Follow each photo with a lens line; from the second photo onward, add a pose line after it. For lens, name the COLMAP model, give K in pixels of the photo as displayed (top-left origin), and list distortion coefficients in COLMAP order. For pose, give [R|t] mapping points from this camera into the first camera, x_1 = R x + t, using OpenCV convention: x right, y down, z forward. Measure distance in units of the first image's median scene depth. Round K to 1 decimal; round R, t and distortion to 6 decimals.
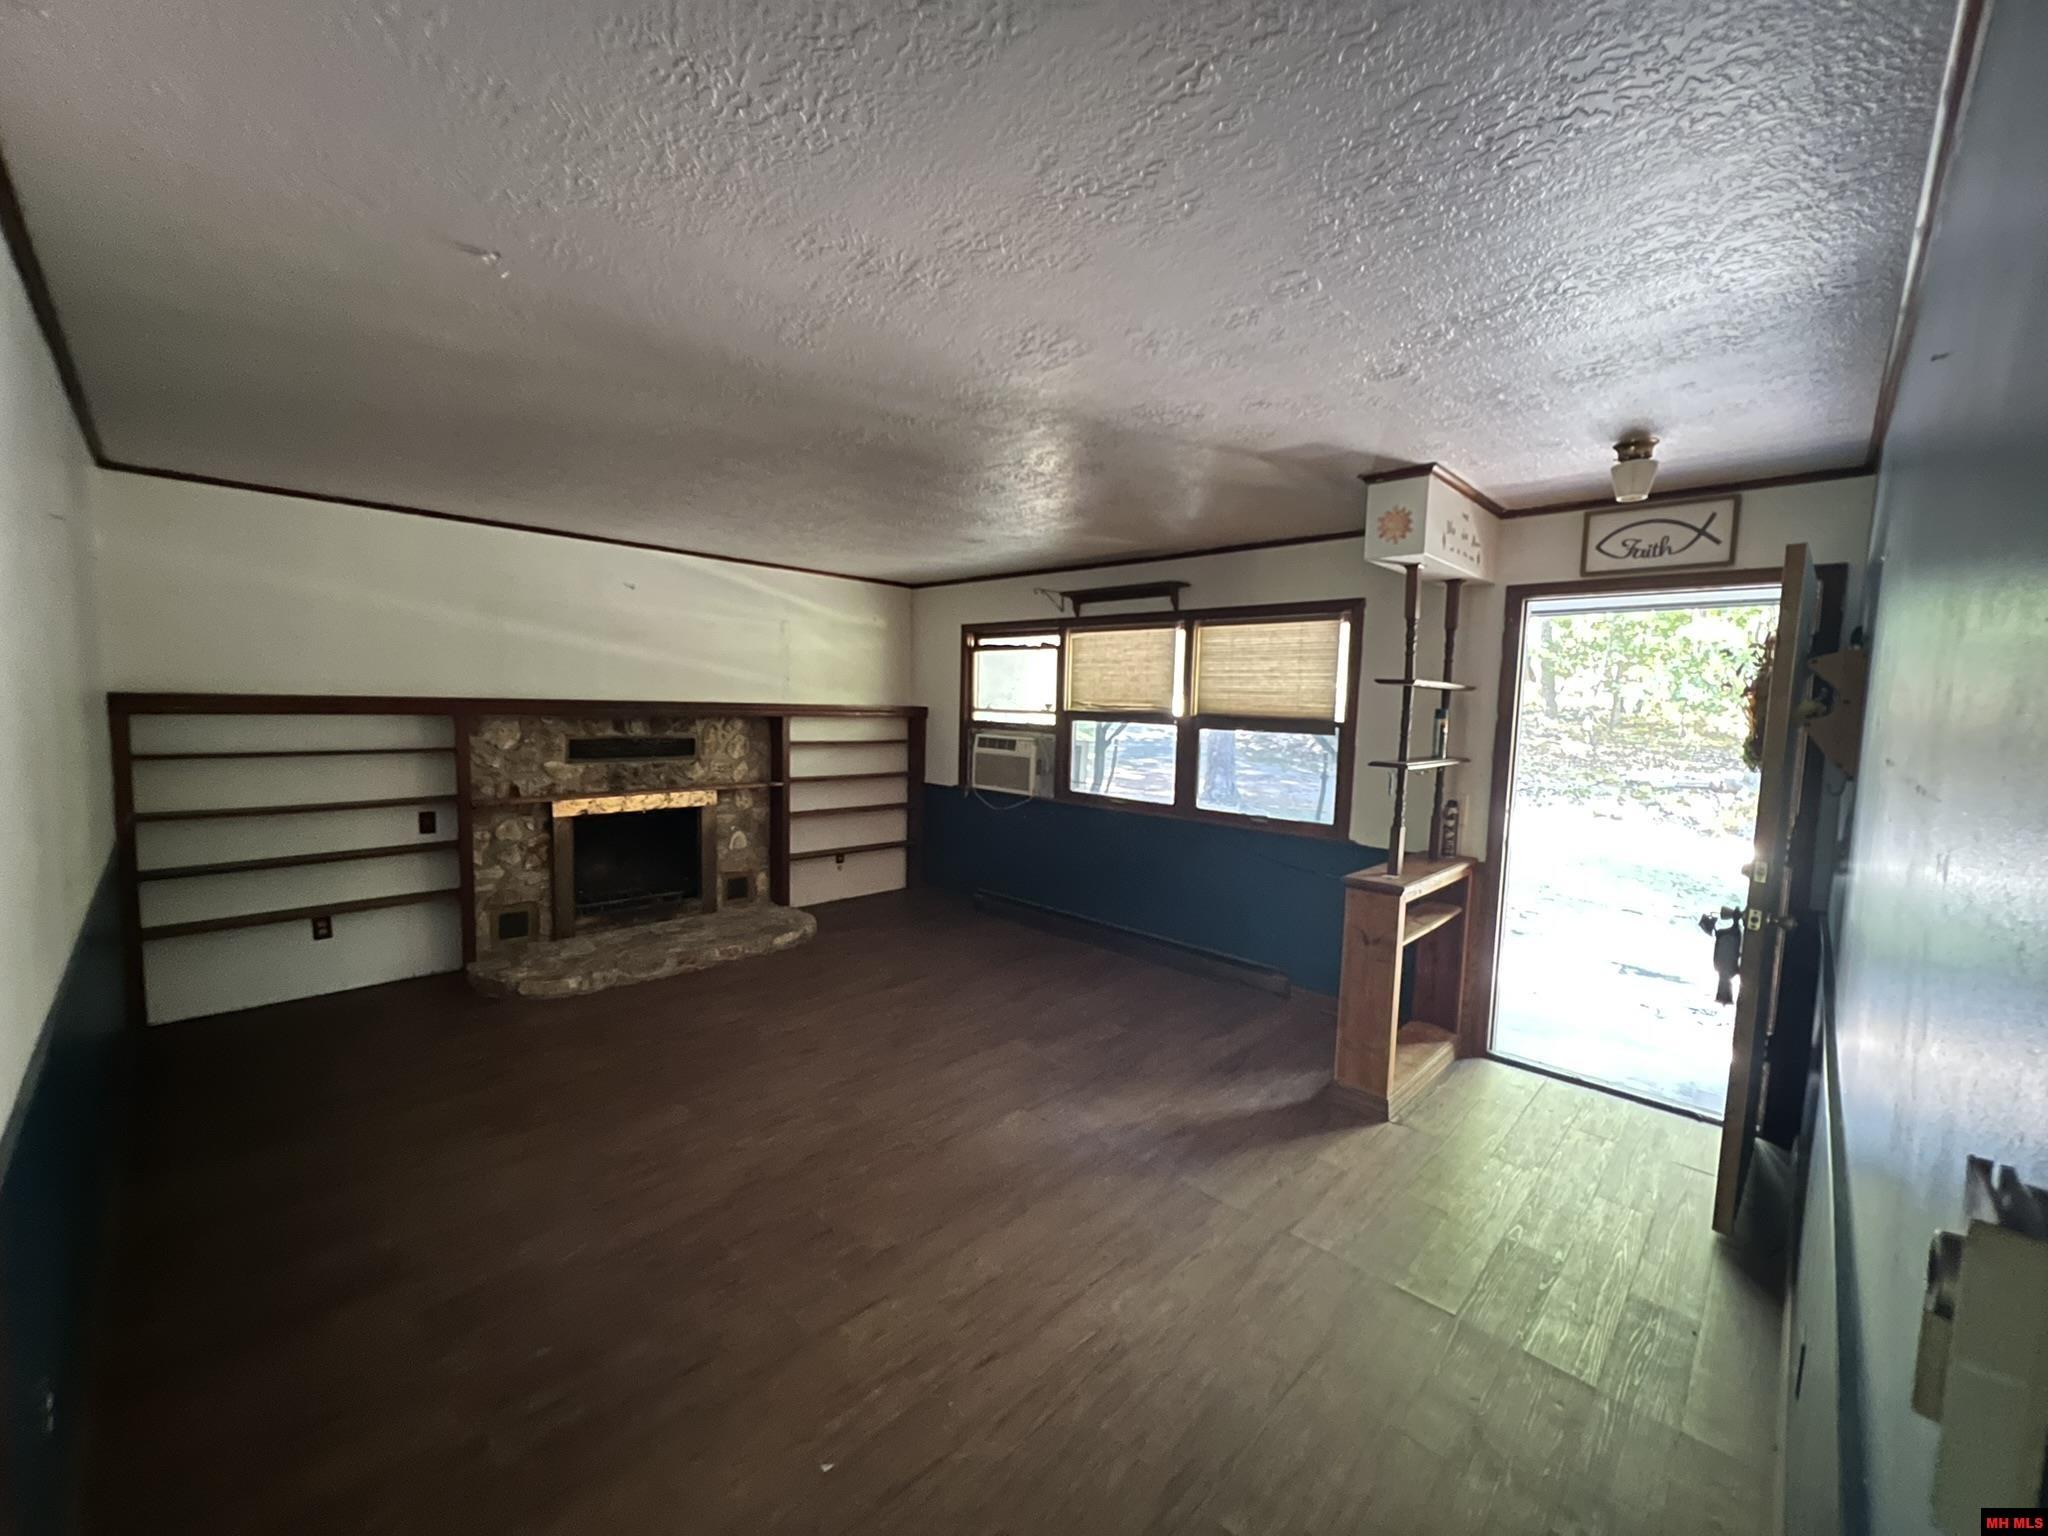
lens RADIAL K [[818.6, 0, 1024.0], [0, 818.6, 768.0], [0, 0, 1]] dist [-0.003705, 0.000573]
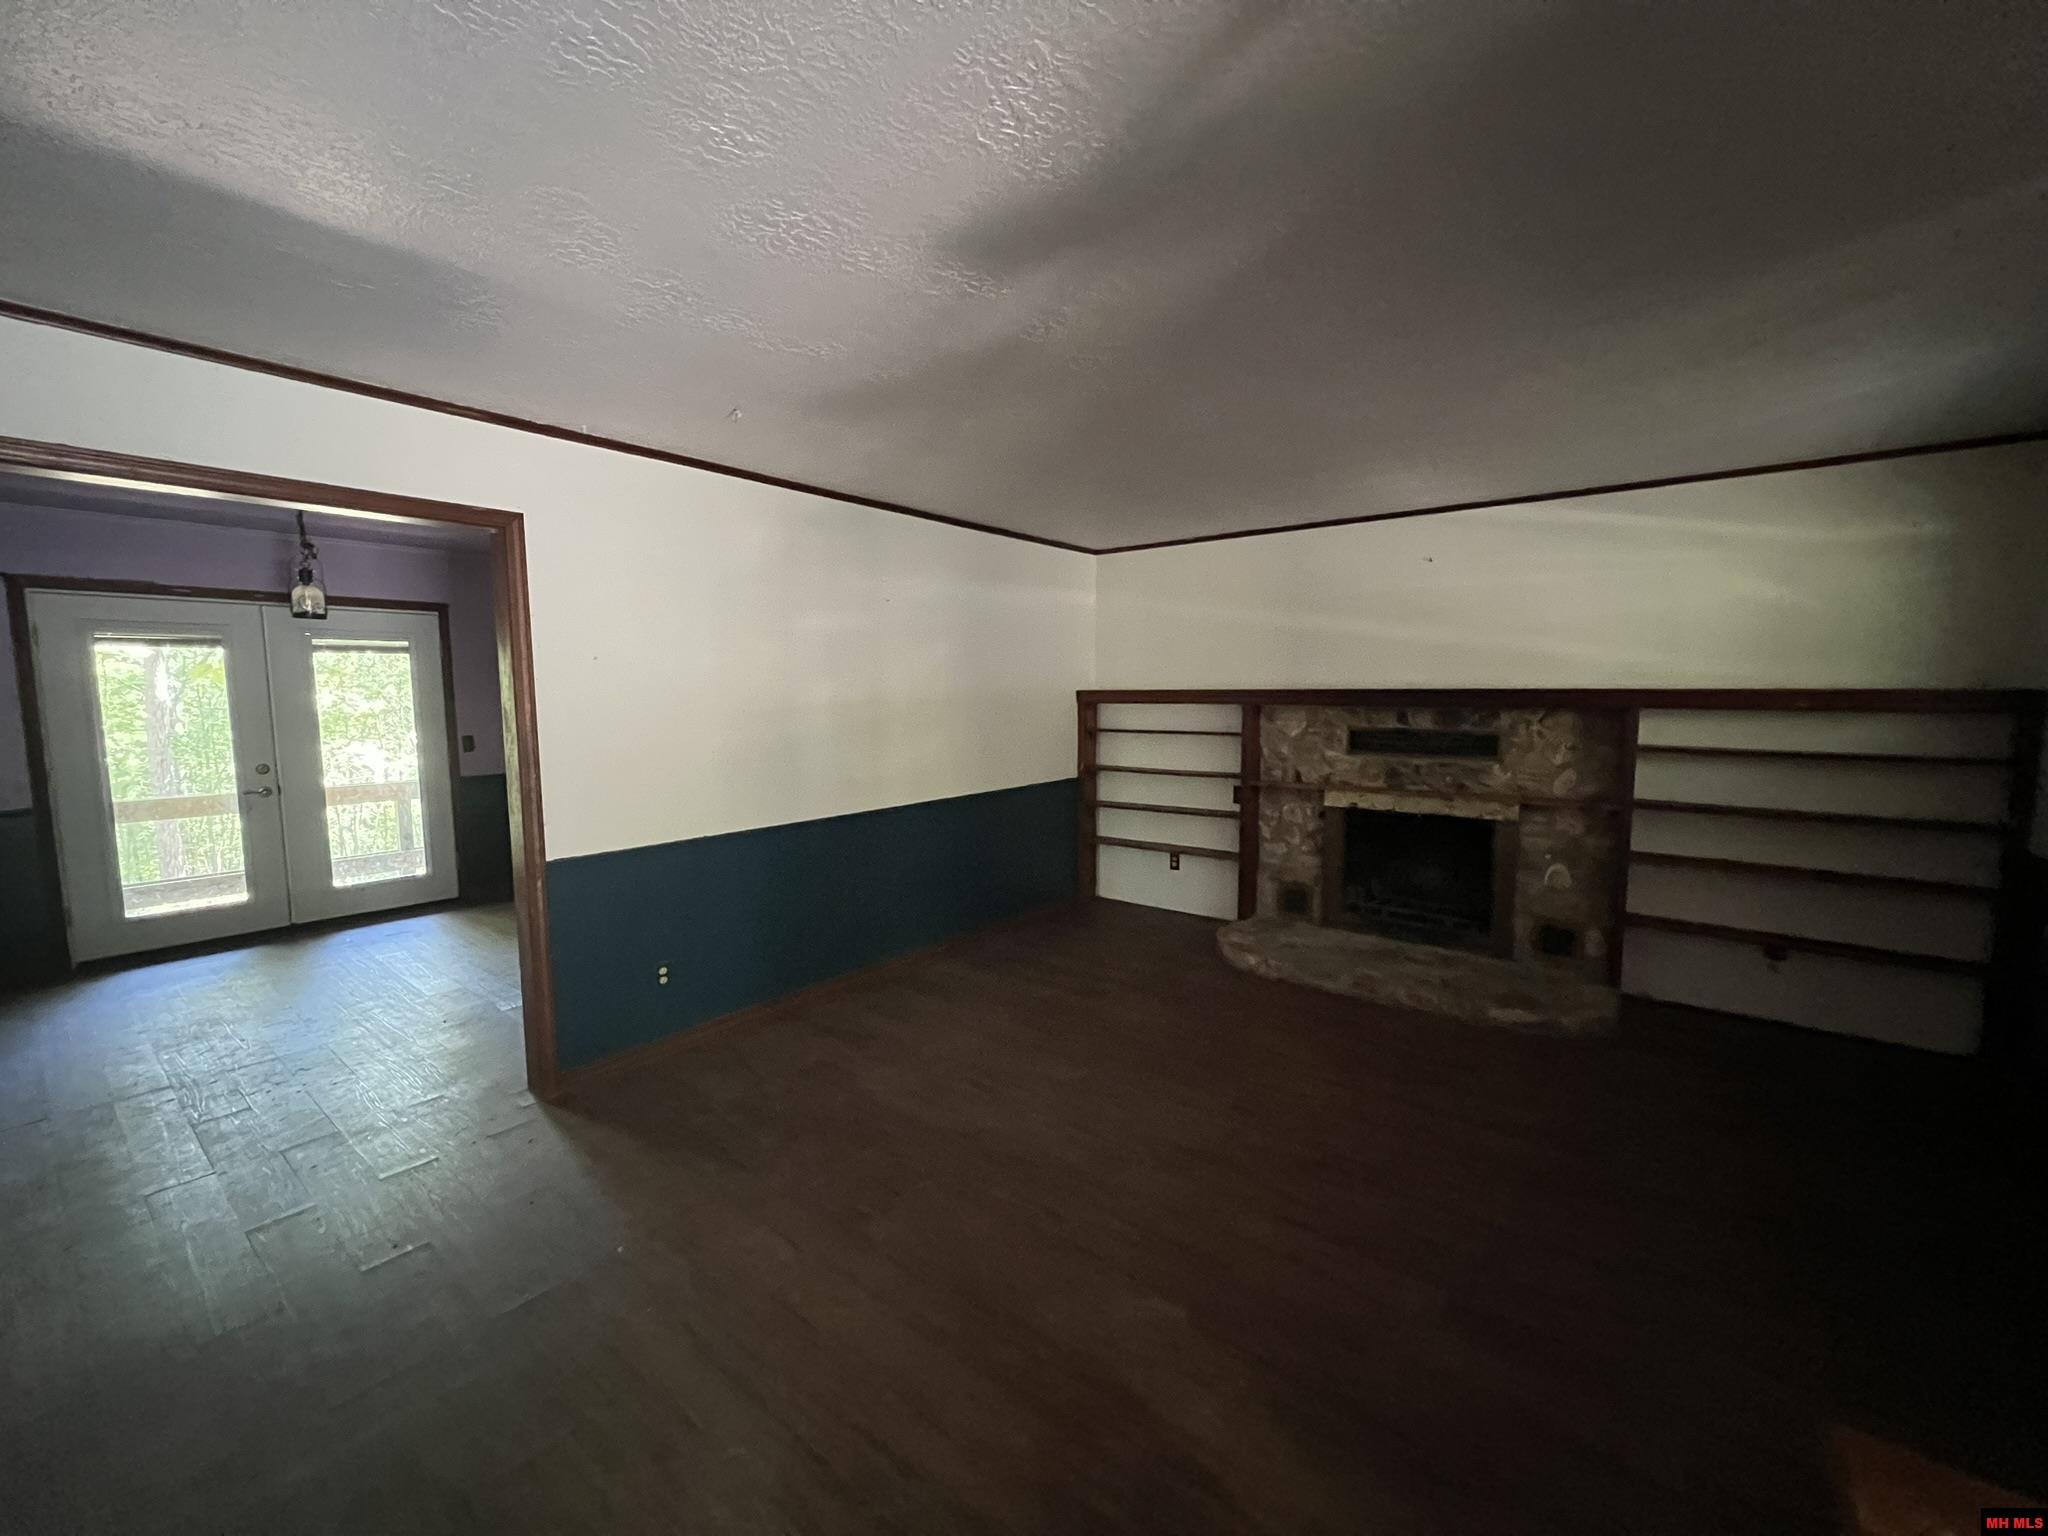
lens RADIAL K [[818.6, 0, 1024.0], [0, 818.6, 768.0], [0, 0, 1]] dist [-0.003705, 0.000573]
pose [[0.094313, 0.072362, -0.992909, 0.379412], [-0.072371, 0.995214, 0.065656, -0.025322], [0.992909, 0.065665, 0.099098, 0.508346]]
